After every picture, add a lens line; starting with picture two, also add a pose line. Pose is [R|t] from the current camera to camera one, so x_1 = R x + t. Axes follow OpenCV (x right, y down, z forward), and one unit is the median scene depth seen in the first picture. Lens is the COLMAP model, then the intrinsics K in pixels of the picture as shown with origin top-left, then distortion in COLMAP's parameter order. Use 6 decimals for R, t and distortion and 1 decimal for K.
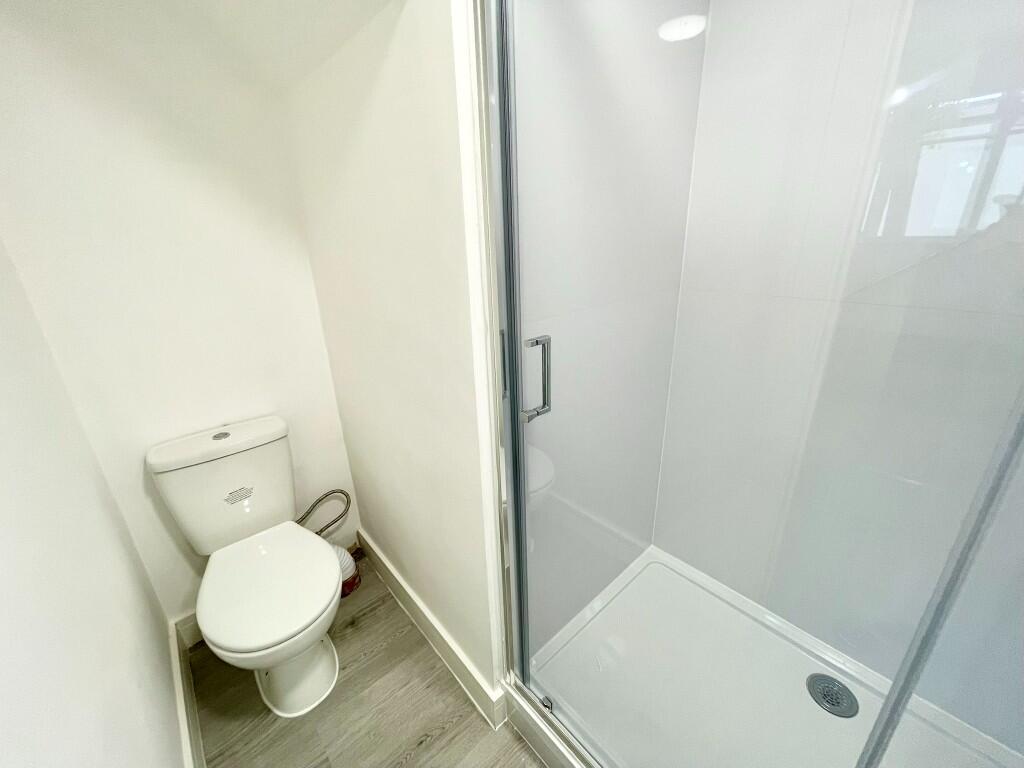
lens RADIAL K [[413.1, 0, 513.0], [0, 413.1, 384.4], [0, 0, 1]] dist [-0.005387, -0.000081]
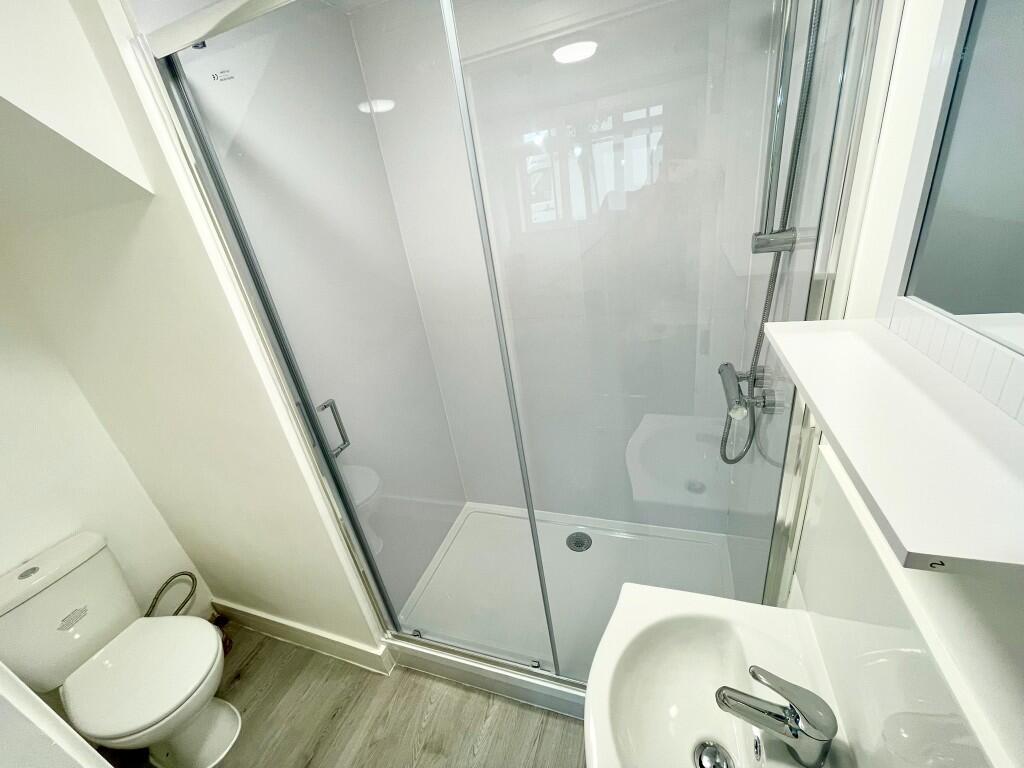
lens RADIAL K [[413.1, 0, 512.3], [0, 413.1, 385.3], [0, 0, 1]] dist [-0.005387, -0.000081]
pose [[0.868331, -0.290732, 0.401840, 0.039009], [0.279650, 0.956111, 0.087457, -0.066904], [-0.409630, 0.036433, 0.911524, -0.389086]]
